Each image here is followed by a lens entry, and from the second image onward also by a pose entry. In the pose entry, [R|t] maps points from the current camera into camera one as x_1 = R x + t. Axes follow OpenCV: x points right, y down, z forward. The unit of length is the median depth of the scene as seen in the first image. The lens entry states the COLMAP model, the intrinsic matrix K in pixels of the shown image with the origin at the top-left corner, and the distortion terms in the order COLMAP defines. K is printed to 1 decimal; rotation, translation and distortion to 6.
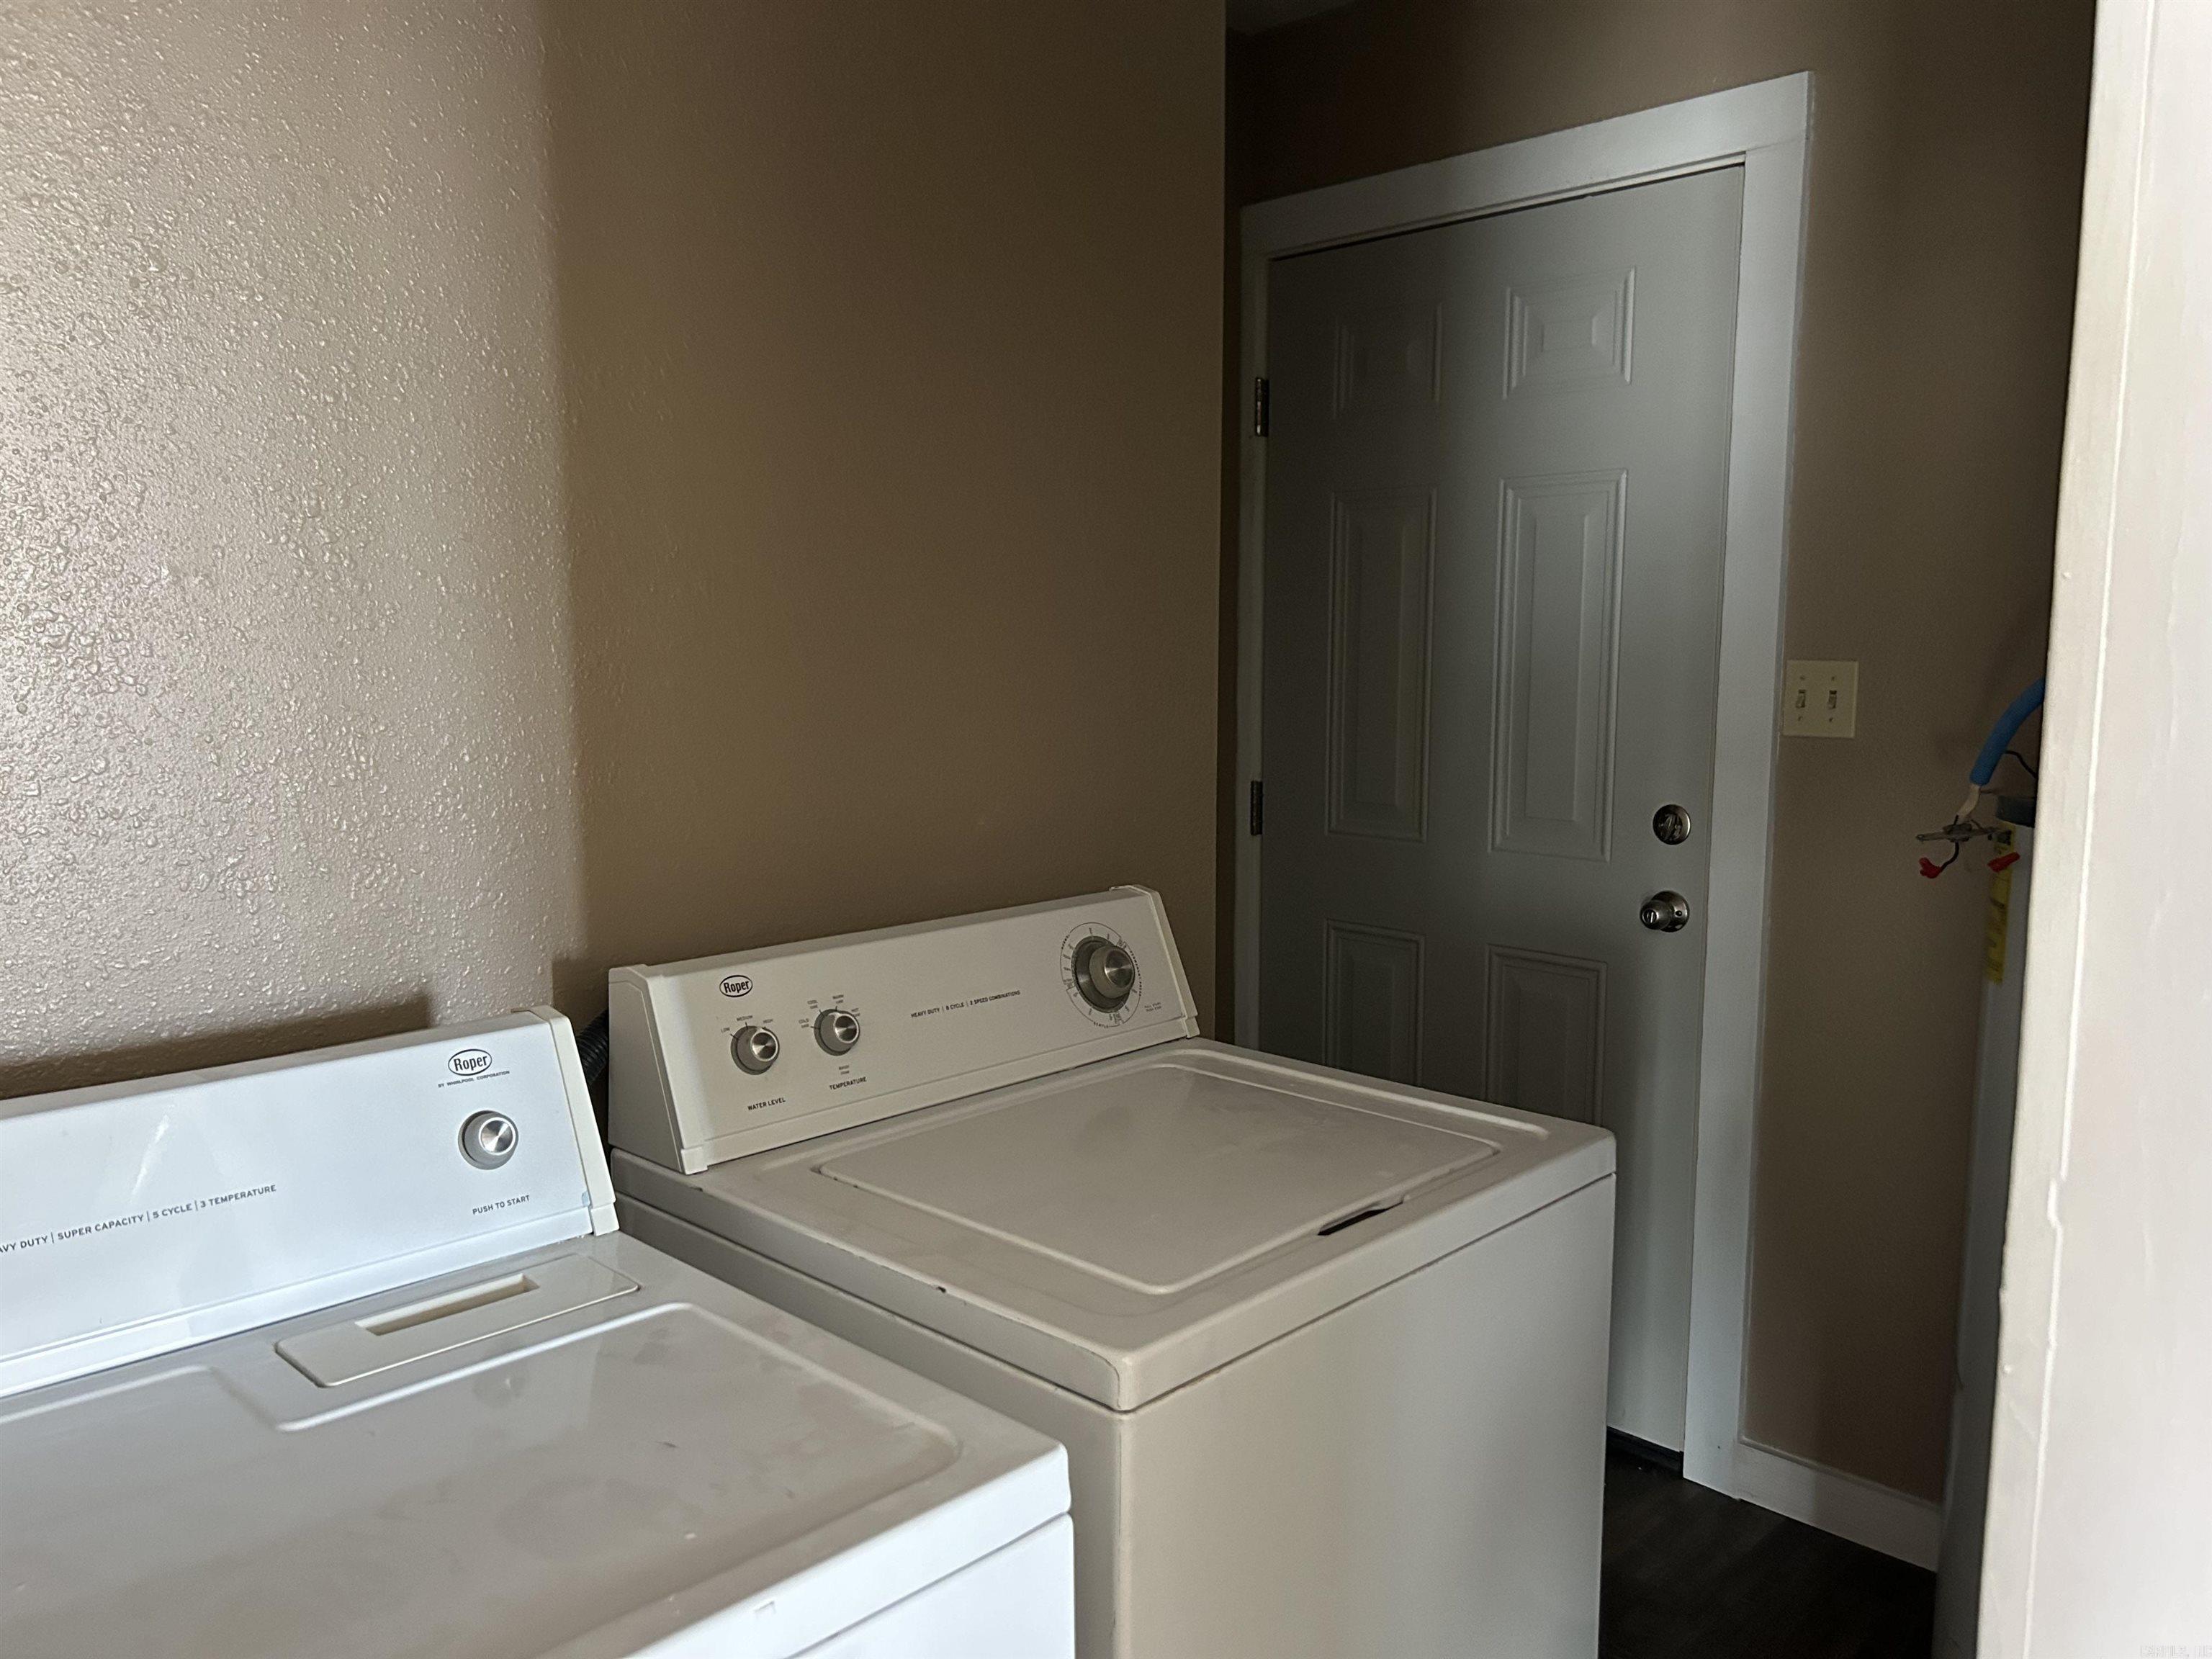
lens RADIAL K [[1674.4, 0, 1119.9], [0, 1674.4, 837.4], [0, 0, 1]] dist [0.069863, -0.078441]
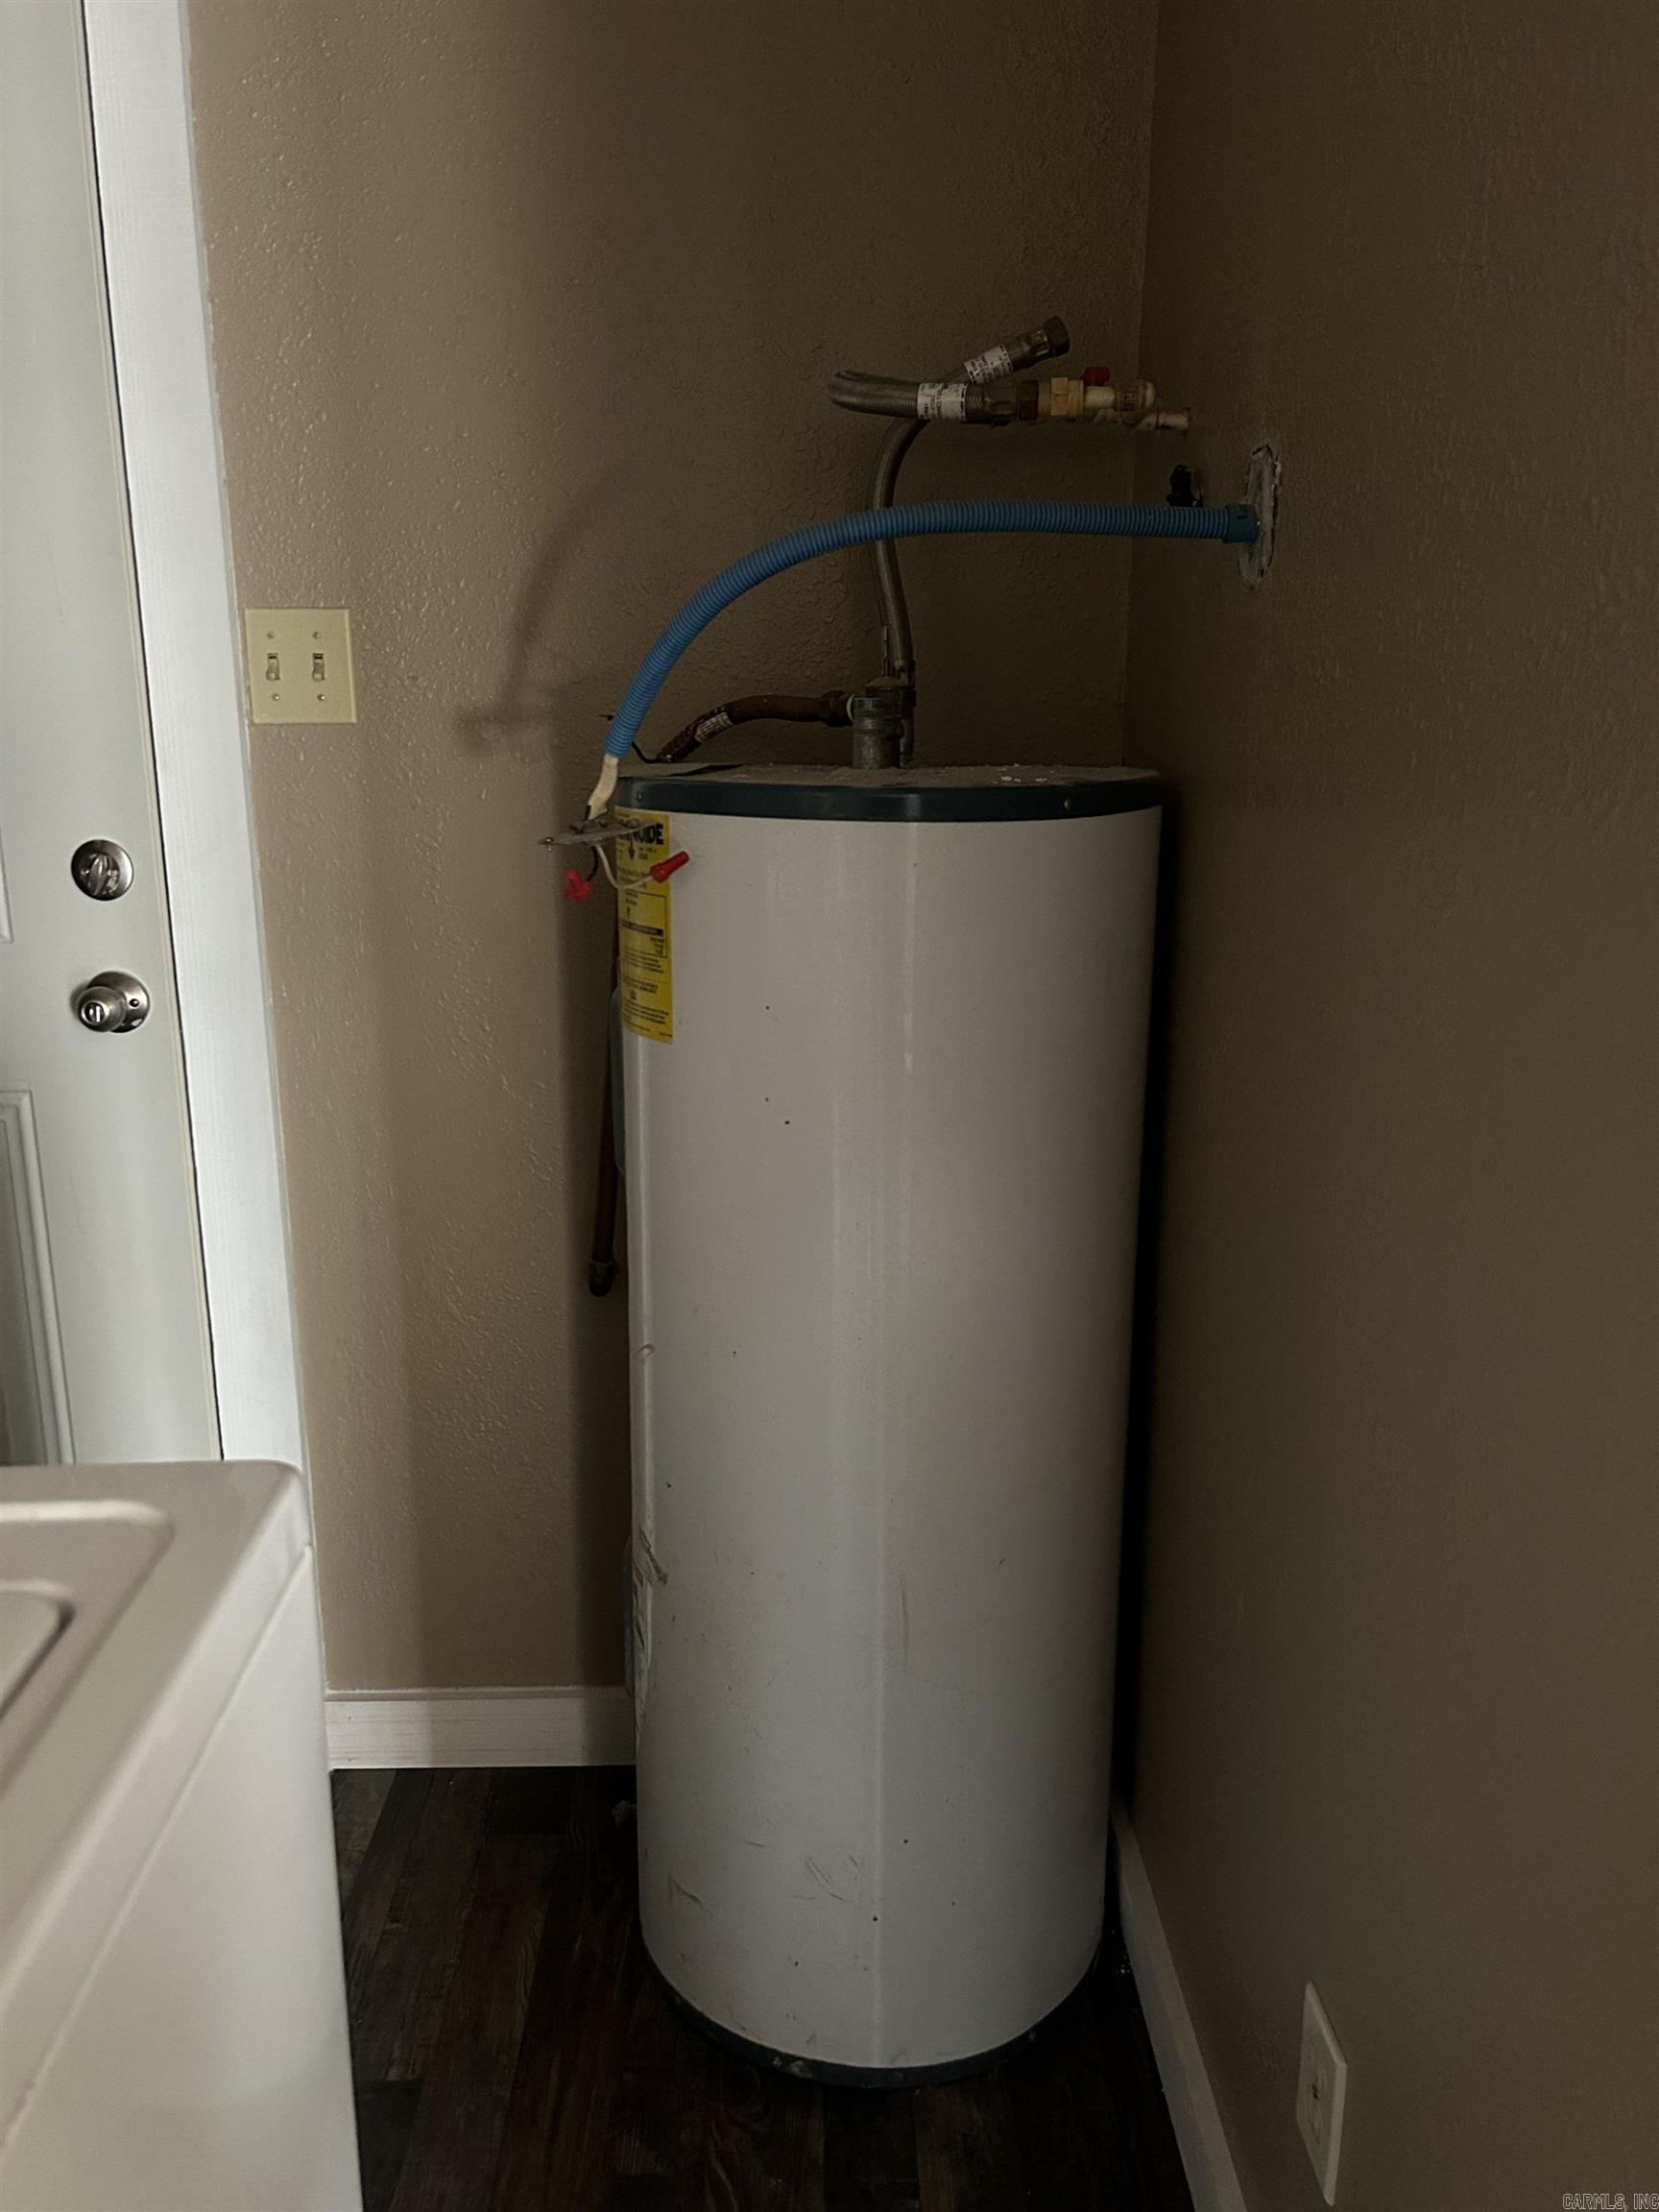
lens RADIAL K [[1674.4, 0, 824.2], [0, 1674.4, 1106.2], [0, 0, 1]] dist [0.069863, -0.078441]
pose [[0.703272, -0.175382, 0.688948, 0.092393], [0.094304, 0.983543, 0.154110, 0.013358], [-0.704638, -0.043411, 0.708238, 0.562232]]
